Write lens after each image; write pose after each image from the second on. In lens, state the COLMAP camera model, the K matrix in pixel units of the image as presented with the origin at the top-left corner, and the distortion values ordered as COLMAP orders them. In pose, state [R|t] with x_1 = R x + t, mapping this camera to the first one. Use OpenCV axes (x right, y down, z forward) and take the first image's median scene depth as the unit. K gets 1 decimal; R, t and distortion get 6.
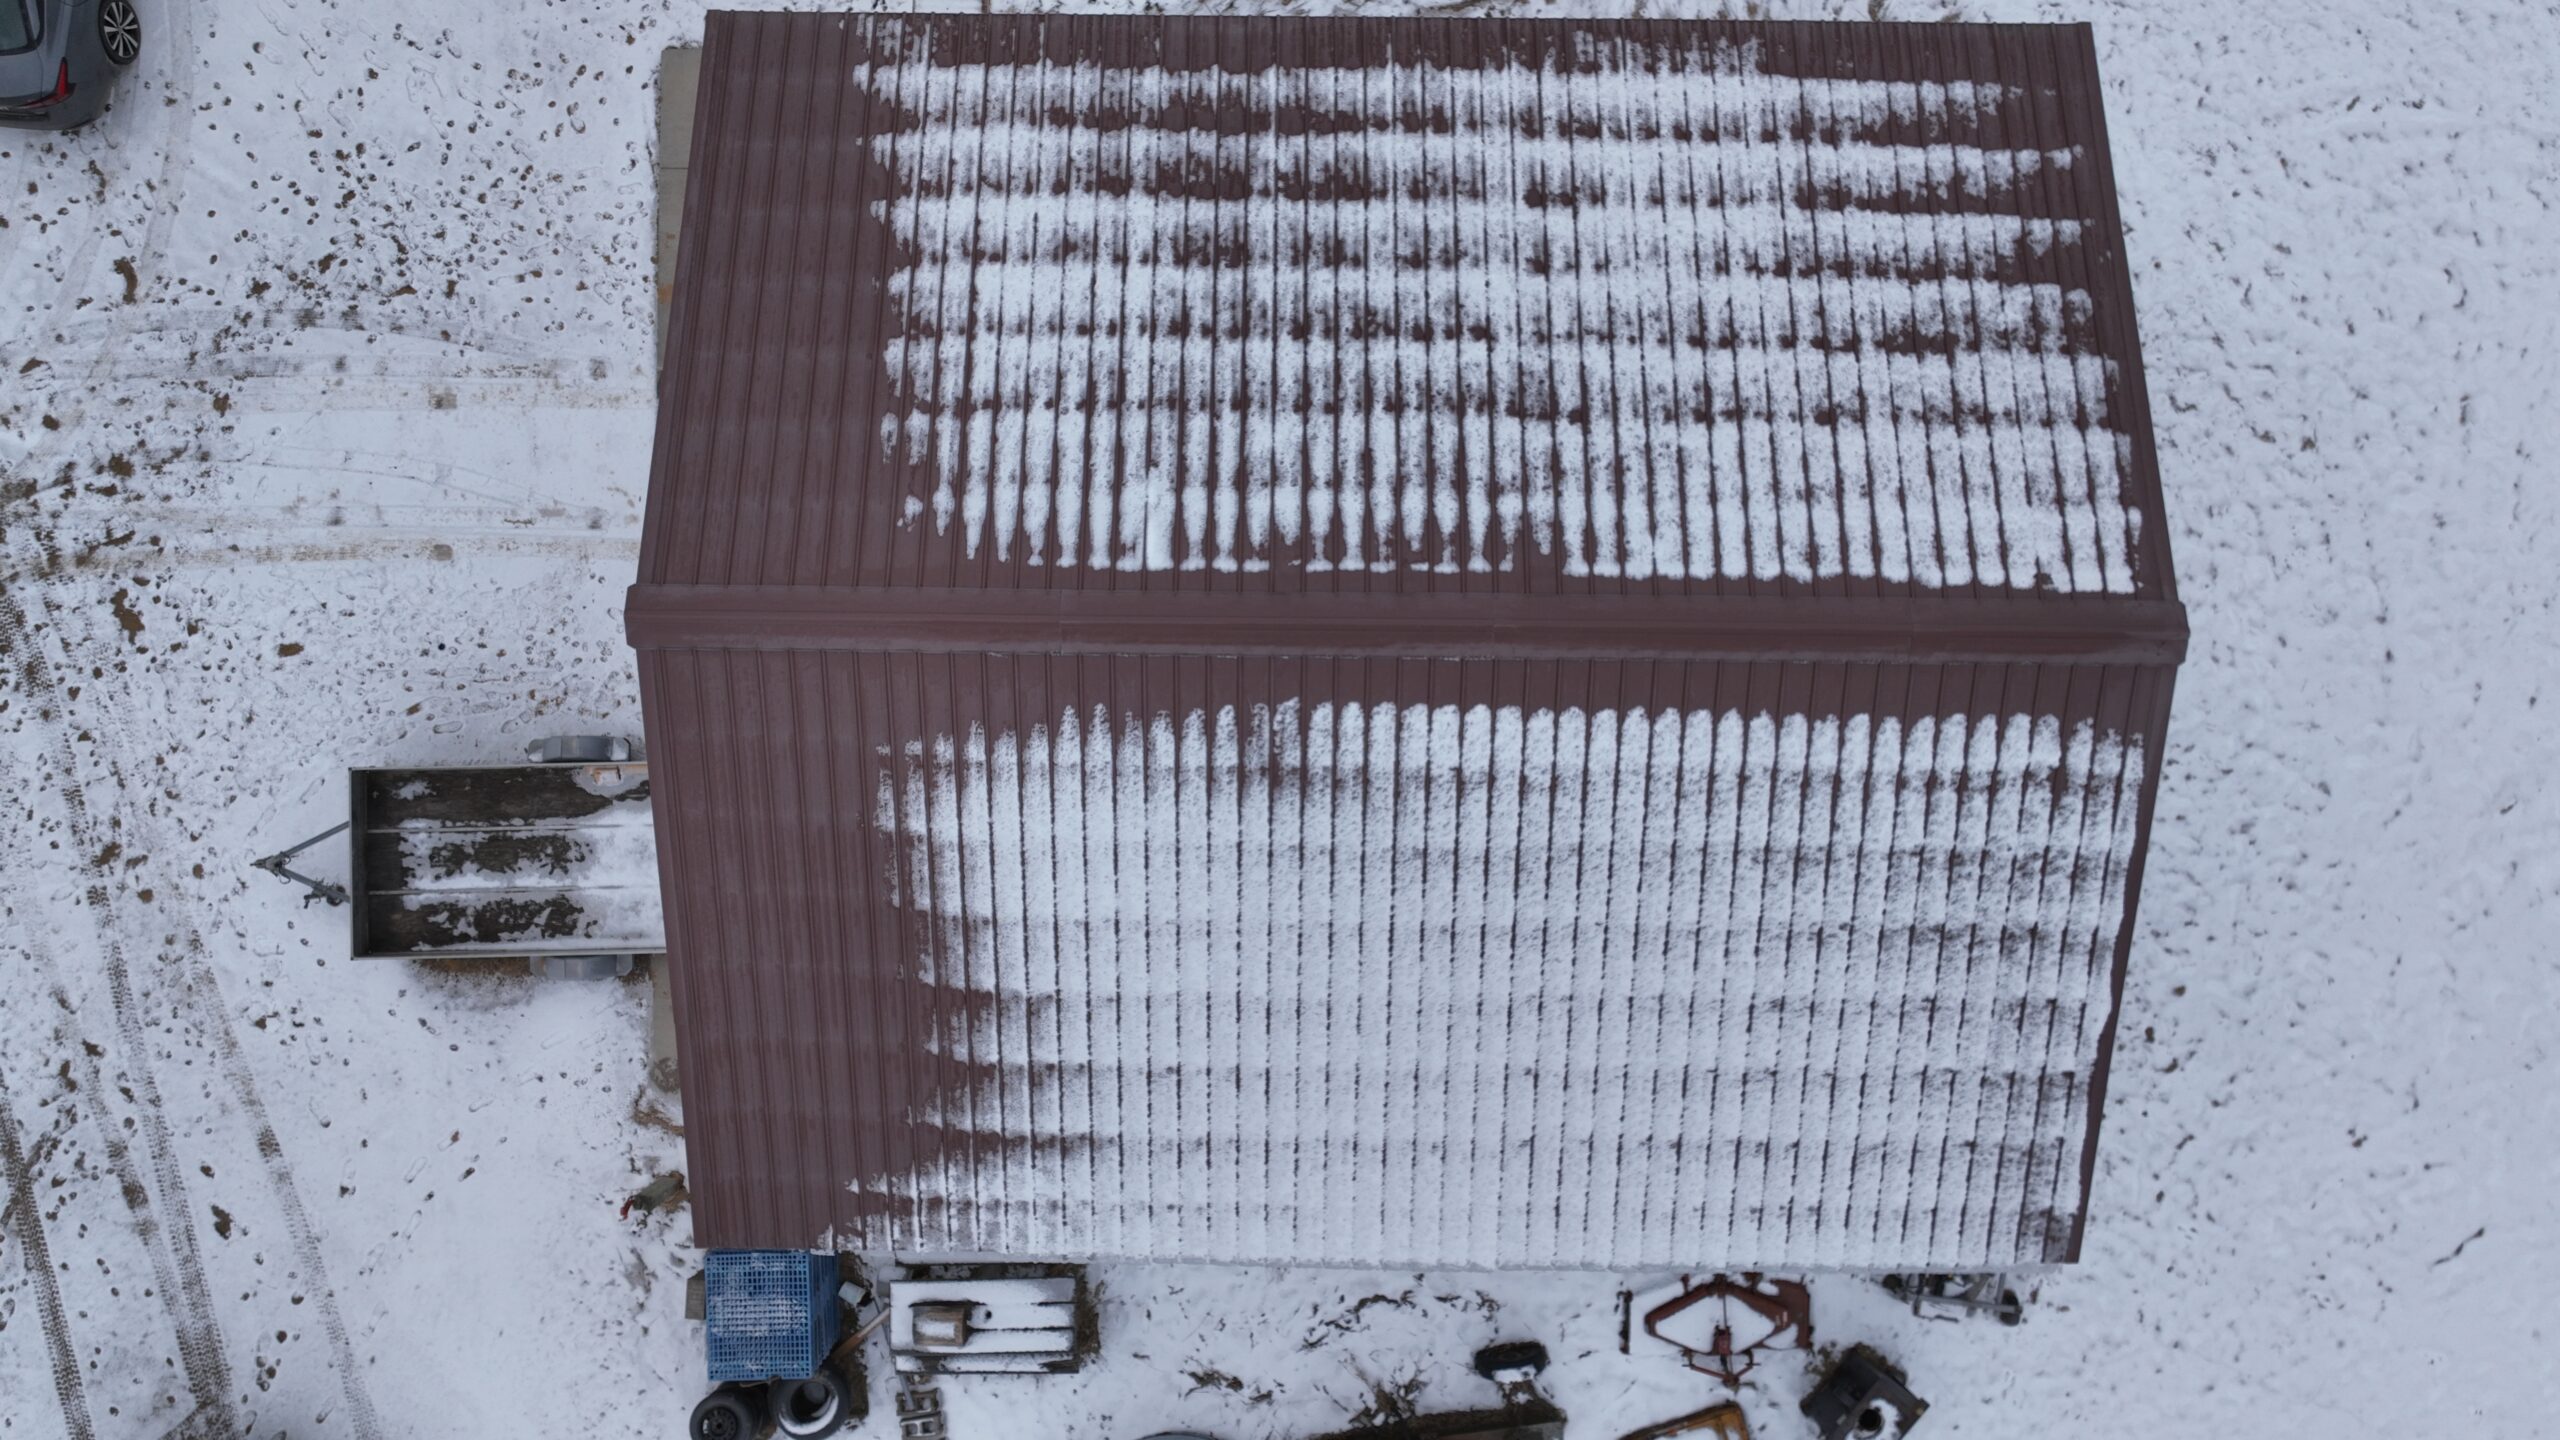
lens RADIAL K [[1785.6, 0, 1289.1], [0, 1785.6, 723.9], [0, 0, 1]] dist [0.009311, 0.010808]
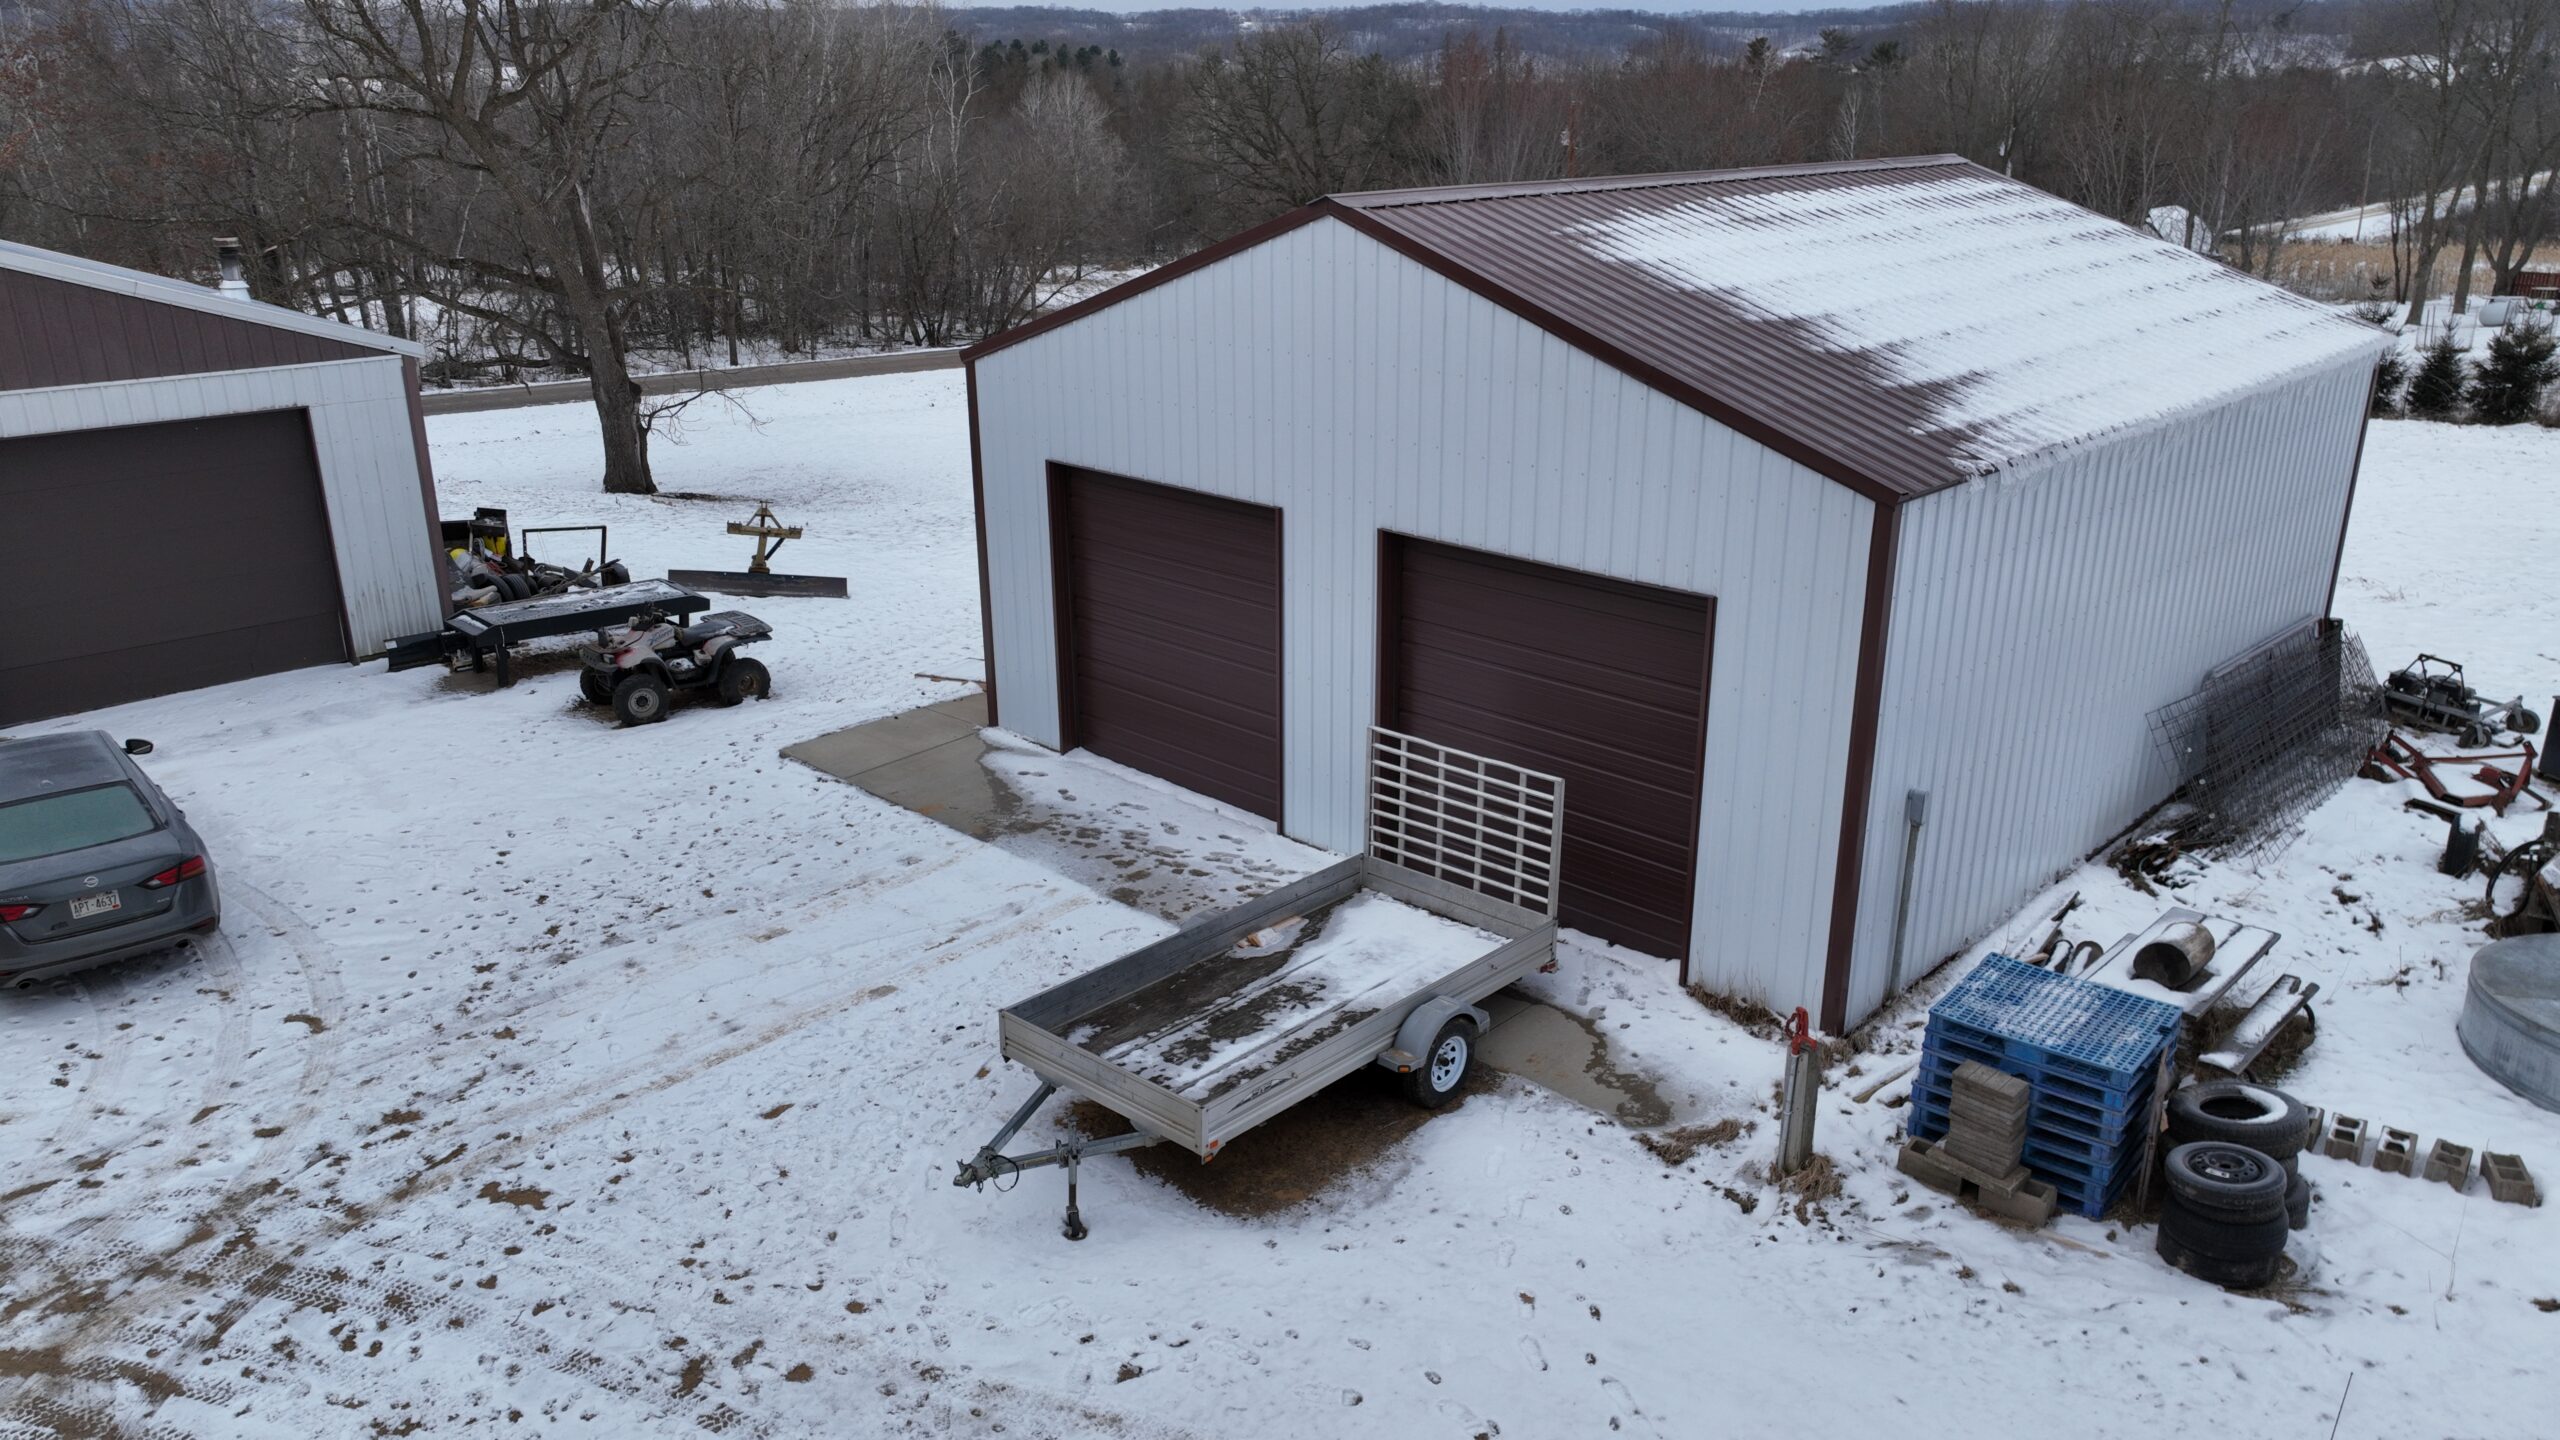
lens RADIAL K [[1804.8, 0, 1280.0], [0, 1804.8, 720.0], [0, 0, 1]] dist [0.007443, 0.006487]
pose [[0.687891, -0.241413, 0.684489, -1.108184], [0.725806, 0.224468, -0.650246, 0.644073], [0.003332, 0.944105, 0.329629, 0.838474]]
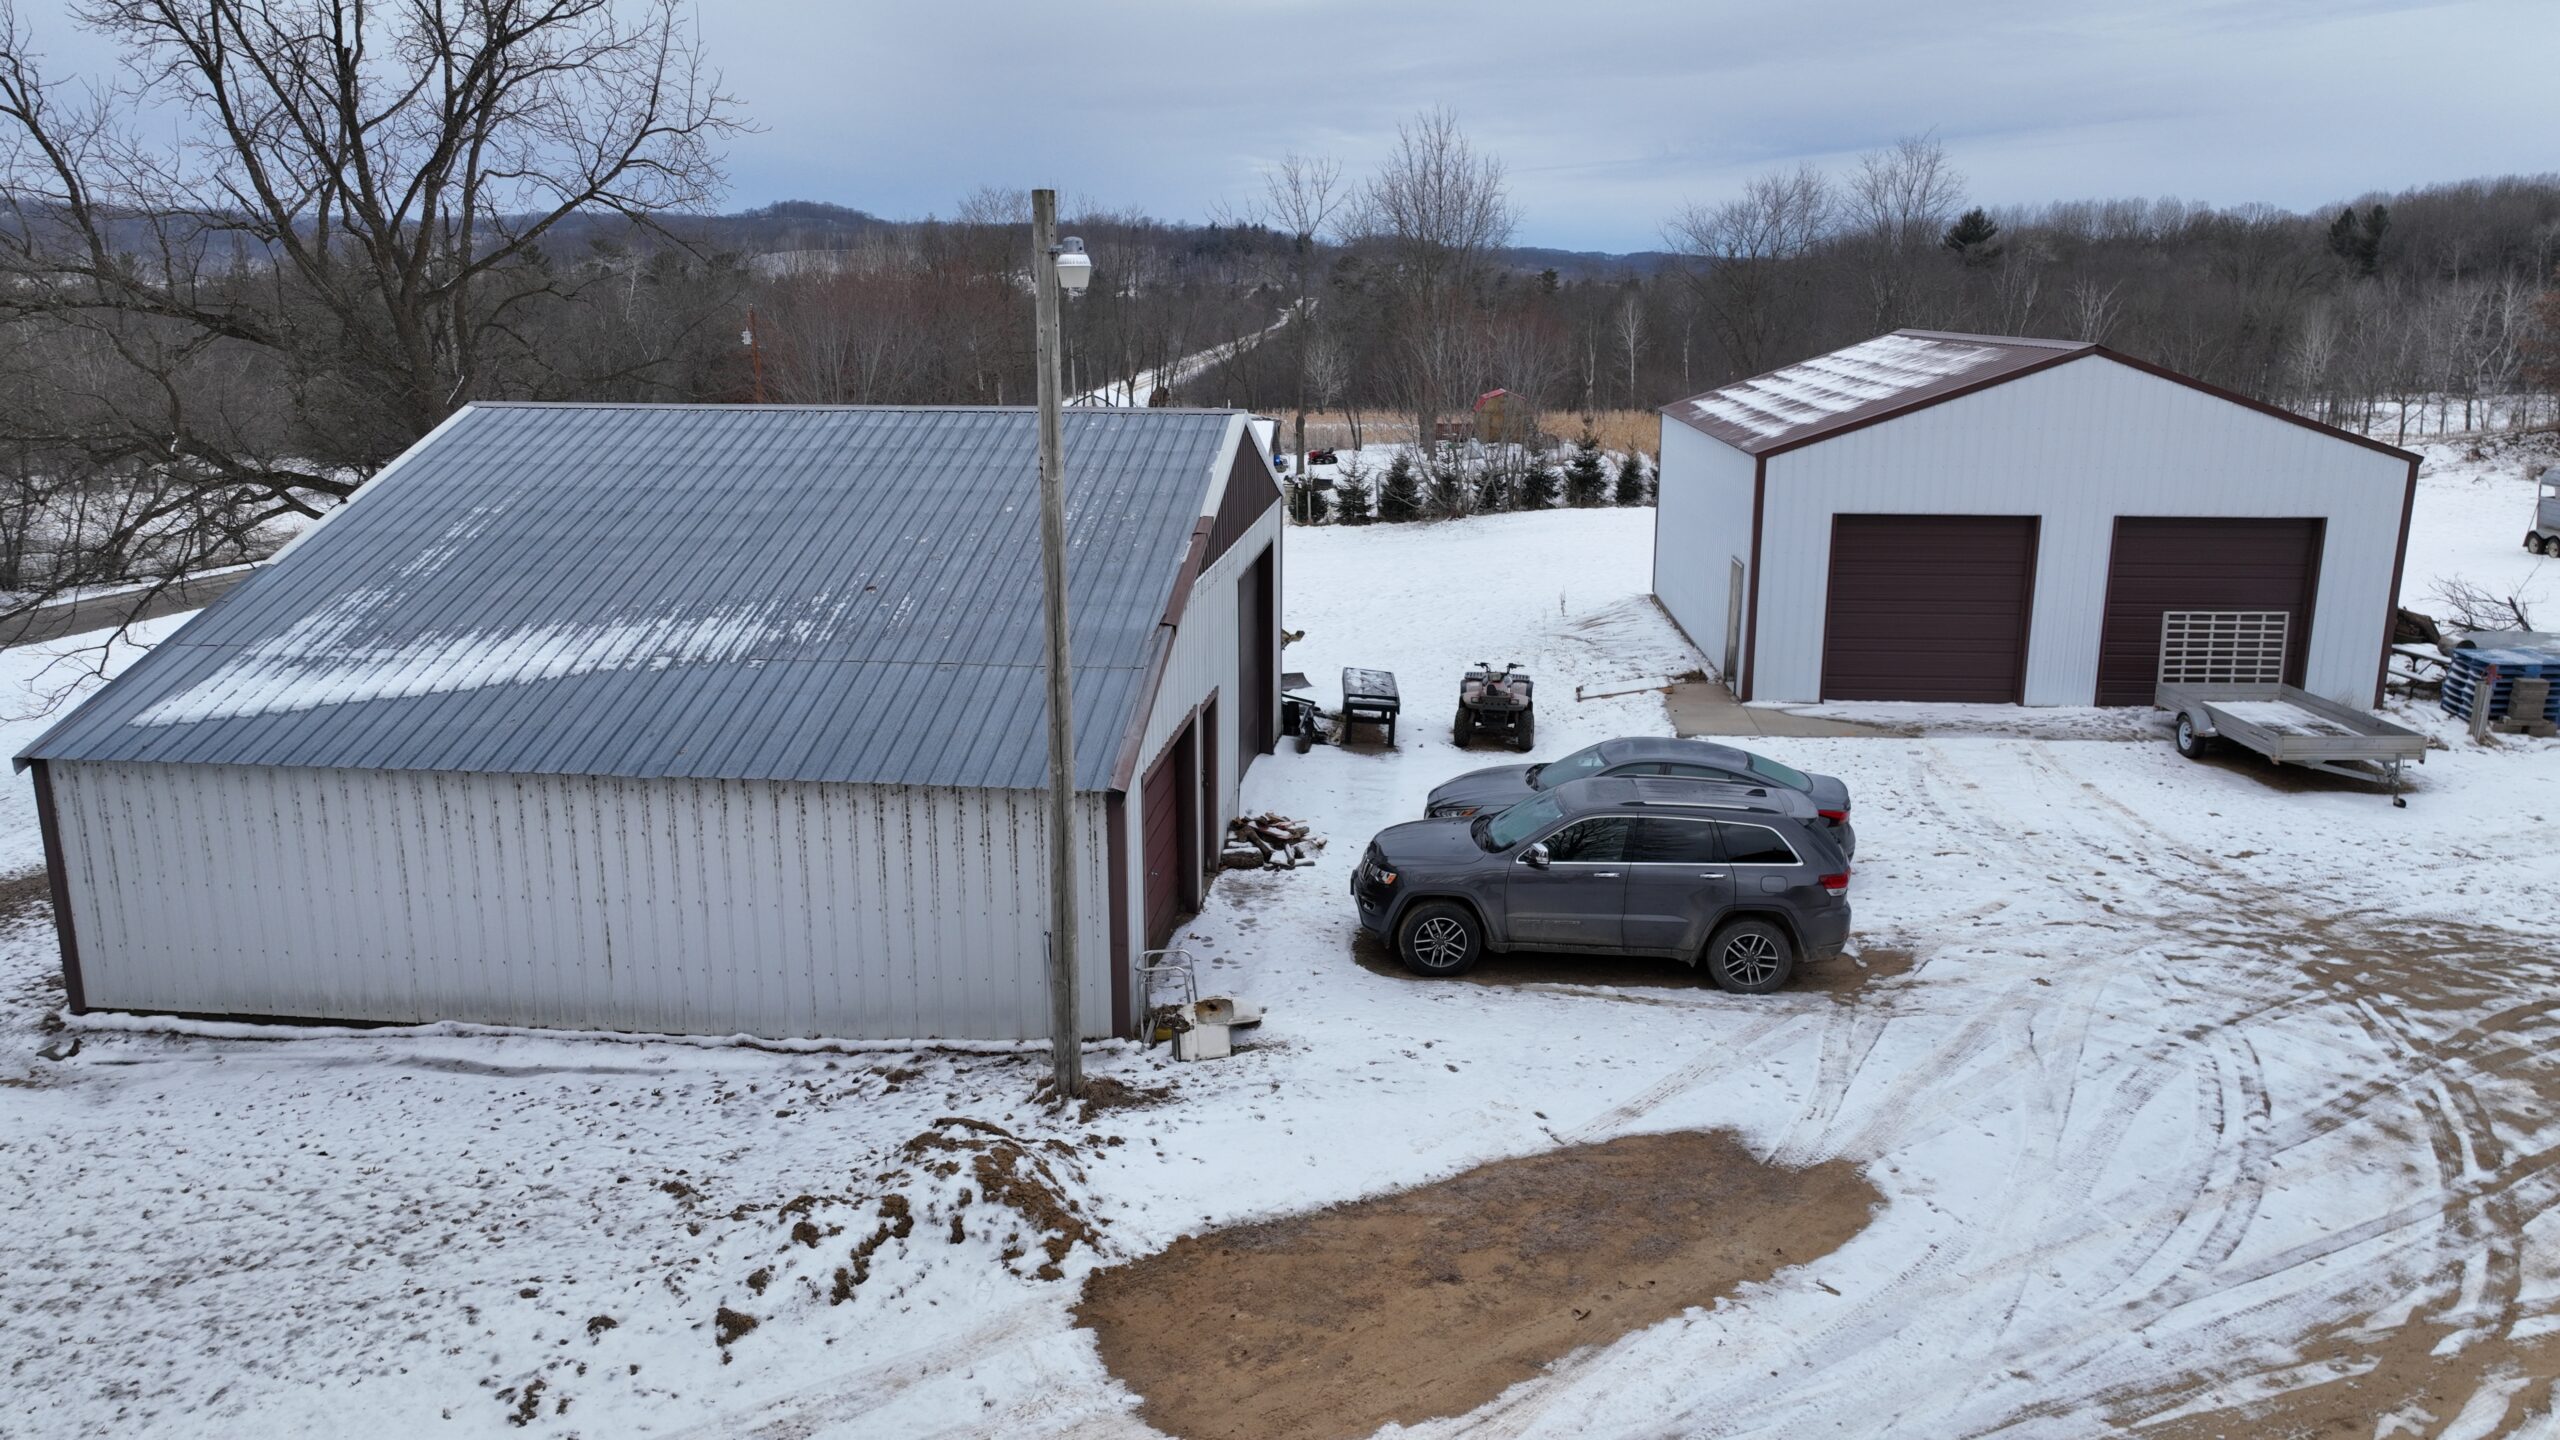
lens RADIAL K [[1805.0, 0, 1285.3], [0, 1805.0, 722.8], [0, 0, 1]] dist [0.003740, 0.002569]
pose [[0.056180, -0.229977, 0.971573, -2.341103], [0.998415, 0.016090, -0.053924, -0.805283], [-0.003231, 0.973063, 0.230516, 0.846272]]
